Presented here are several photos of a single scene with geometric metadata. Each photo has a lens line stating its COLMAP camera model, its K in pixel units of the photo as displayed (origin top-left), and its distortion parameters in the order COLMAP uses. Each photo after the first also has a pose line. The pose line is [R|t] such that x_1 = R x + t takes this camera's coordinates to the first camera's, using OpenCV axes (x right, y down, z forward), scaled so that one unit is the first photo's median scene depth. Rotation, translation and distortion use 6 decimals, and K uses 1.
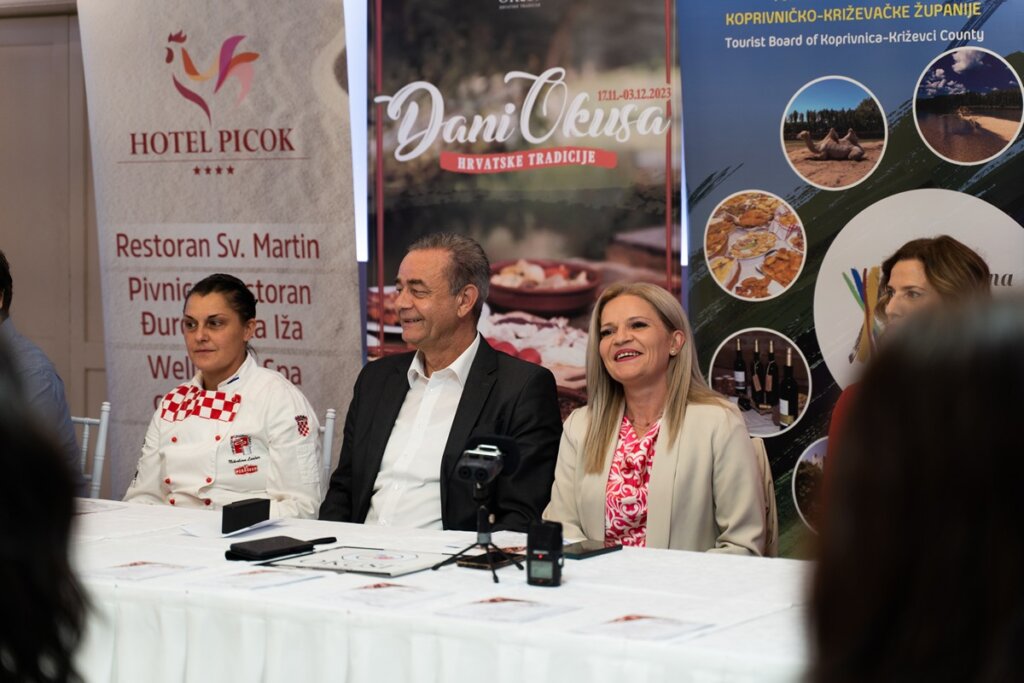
lens RADIAL K [[2193.9, 0, 512.0], [0, 2193.9, 341.5], [0, 0, 1]] dist [0.002836, -0.129448]
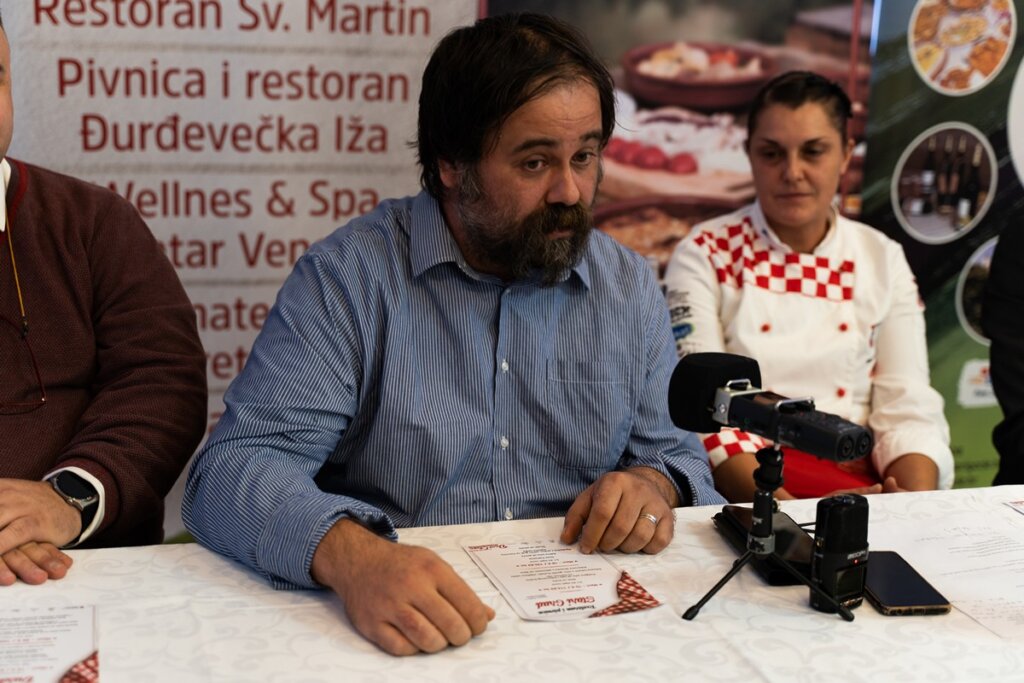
lens RADIAL K [[1559.9, 0, 510.5], [0, 1559.9, 385.2], [0, 0, 1]] dist [0.001144, -0.000525]
pose [[0.650498, -0.157237, 0.743054, -0.472616], [0.005220, 0.979238, 0.202646, -0.029978], [-0.759490, -0.127942, 0.637813, 0.660372]]
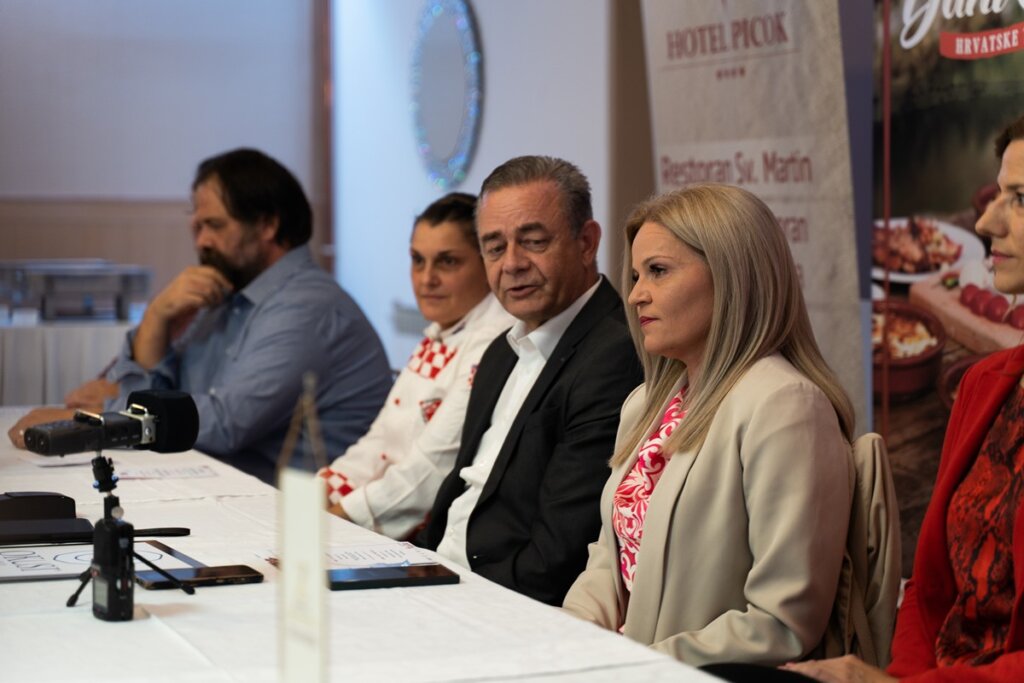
lens RADIAL K [[2289.1, 0, 512.0], [0, 2289.1, 341.5], [0, 0, 1]] dist [-0.123704, 0.200854]
pose [[0.797432, 0.029996, -0.602663, 0.312395], [-0.025609, 0.999546, 0.015864, 0.007360], [0.602865, 0.002784, 0.797838, 0.318126]]
